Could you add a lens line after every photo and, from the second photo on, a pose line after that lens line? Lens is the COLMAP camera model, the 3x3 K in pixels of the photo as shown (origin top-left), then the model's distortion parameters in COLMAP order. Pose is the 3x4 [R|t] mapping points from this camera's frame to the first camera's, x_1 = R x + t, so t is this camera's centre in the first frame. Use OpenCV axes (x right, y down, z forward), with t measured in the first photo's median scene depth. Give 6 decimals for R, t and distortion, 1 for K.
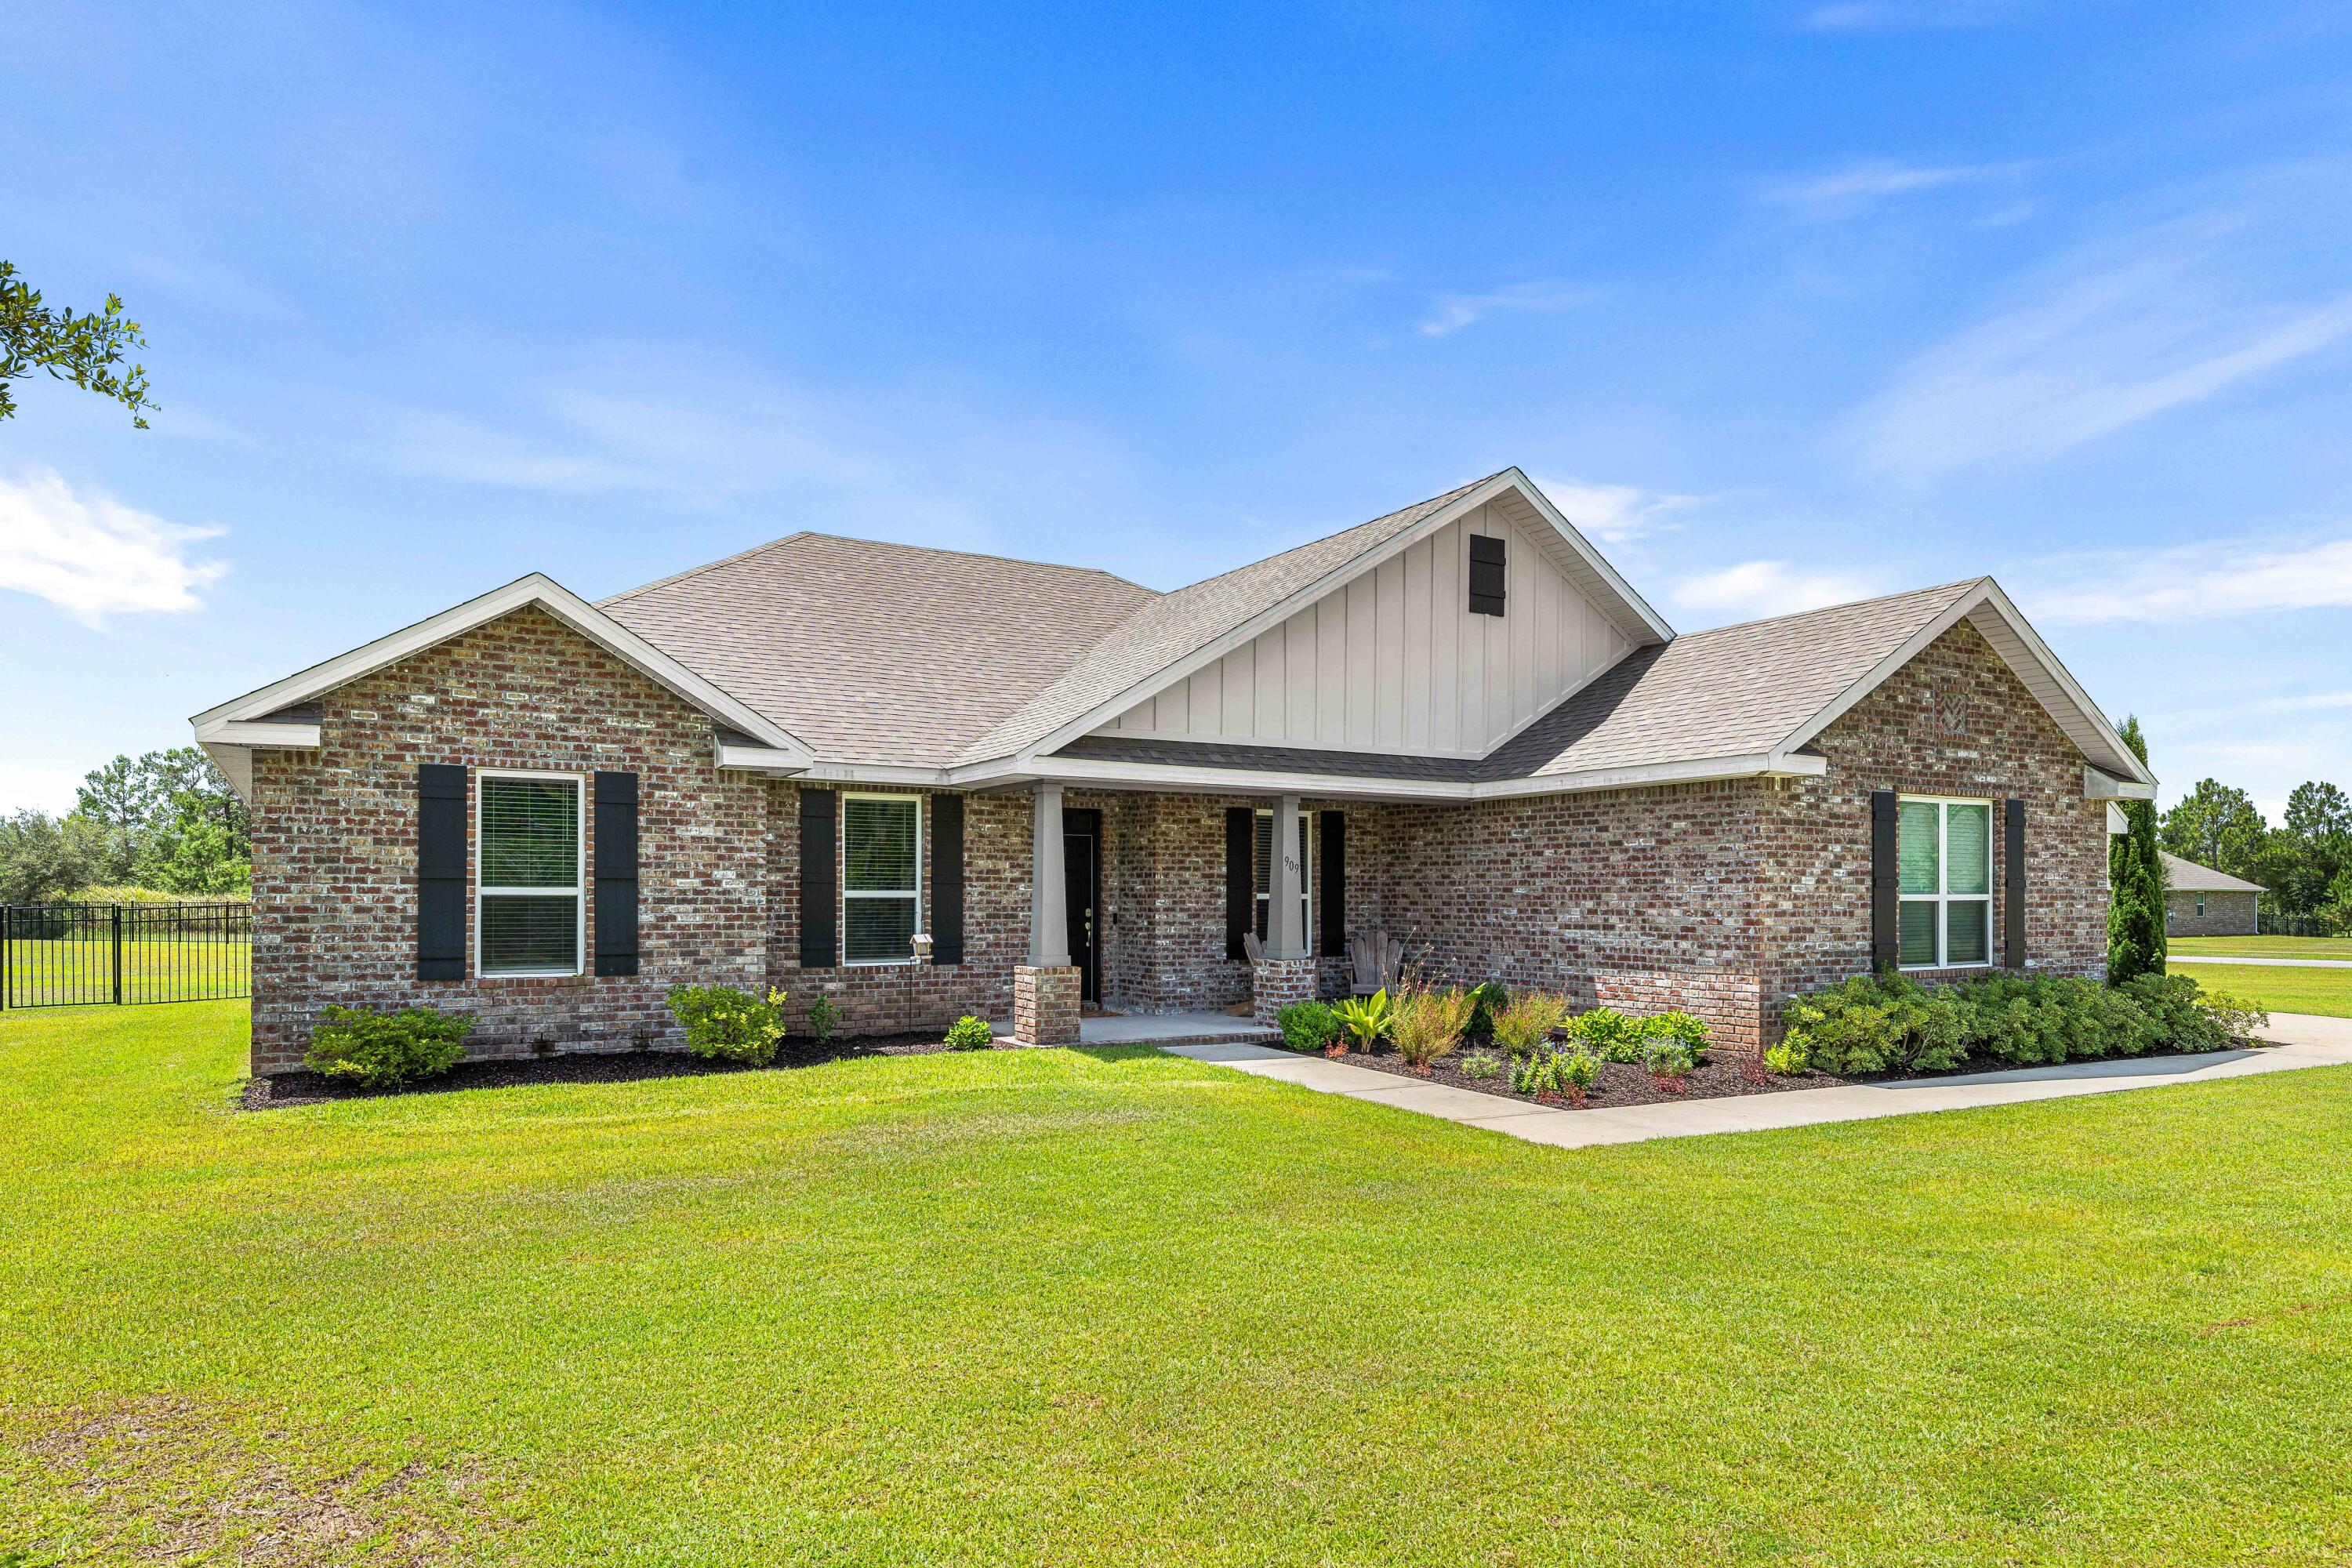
lens RADIAL K [[1381.3, 0, 1179.6], [0, 1381.3, 895.9], [0, 0, 1]] dist [0.002821, -0.000024]
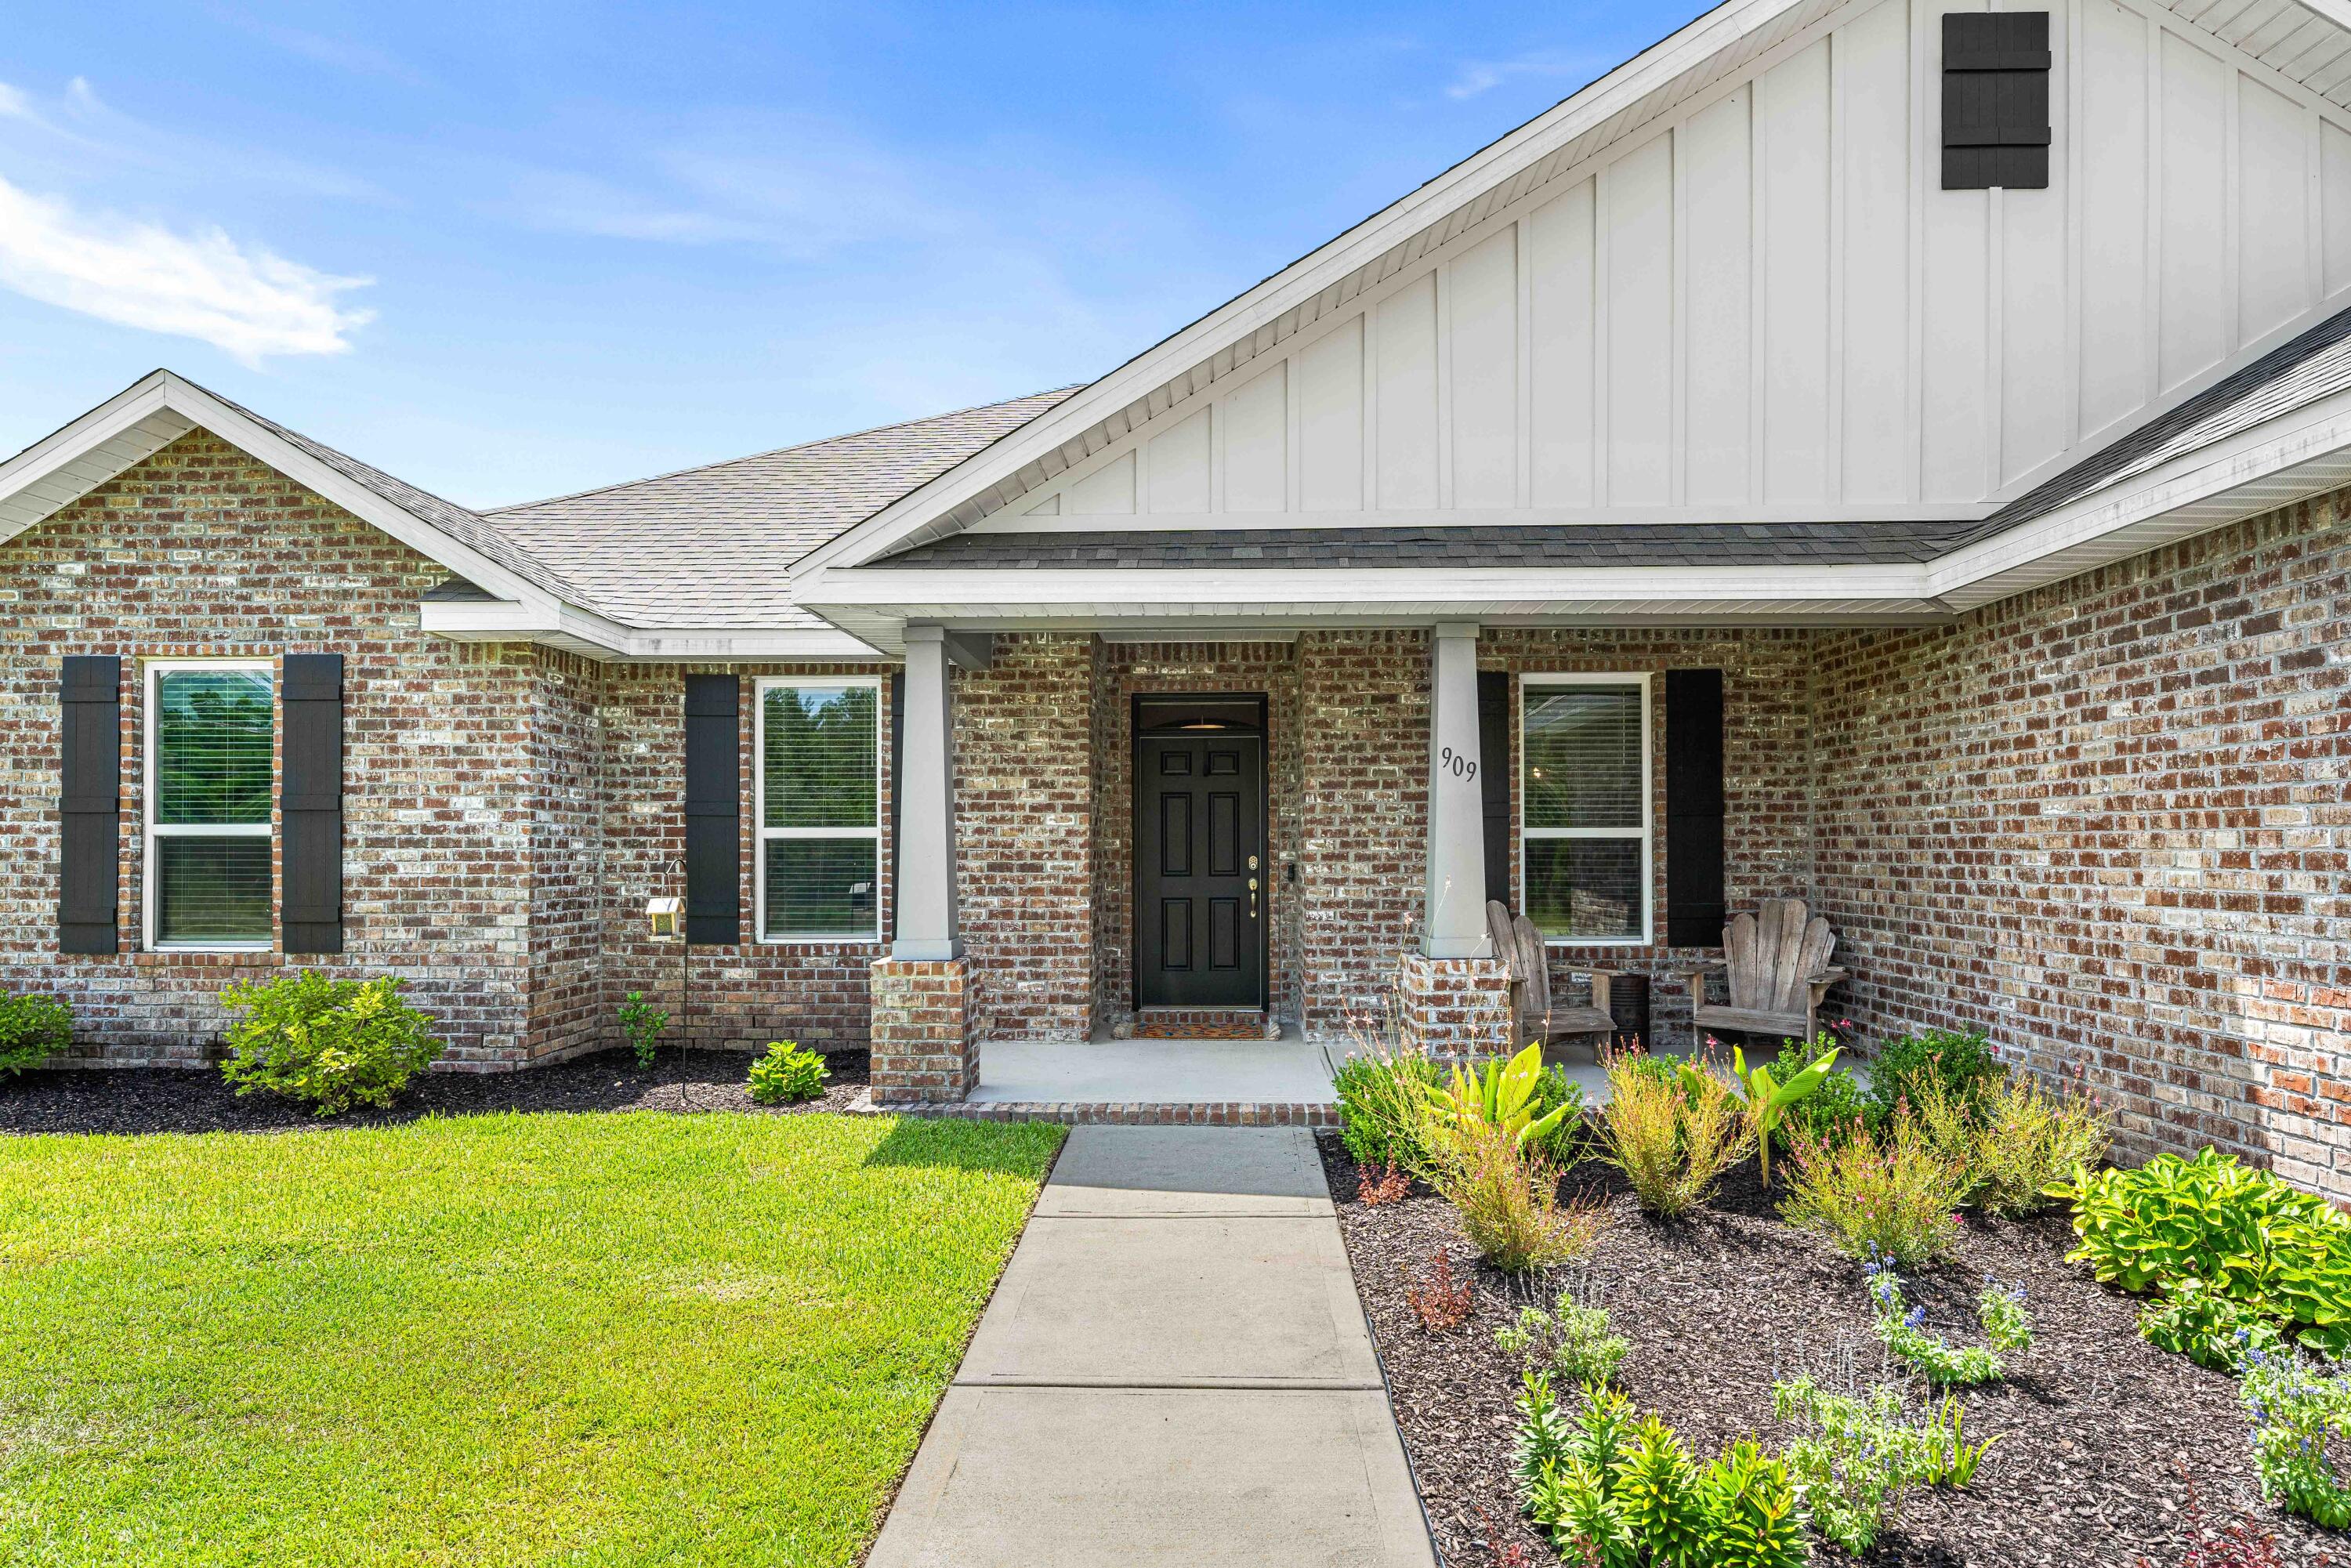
lens RADIAL K [[1305.8, 0, 1181.2], [0, 1305.8, 835.8], [0, 0, 1]] dist [0.001696, 0.000169]
pose [[0.846217, -0.010048, -0.532743, 0.263788], [0.004550, 0.999922, -0.011632, 0.008359], [0.532819, 0.007419, 0.846197, 0.603435]]
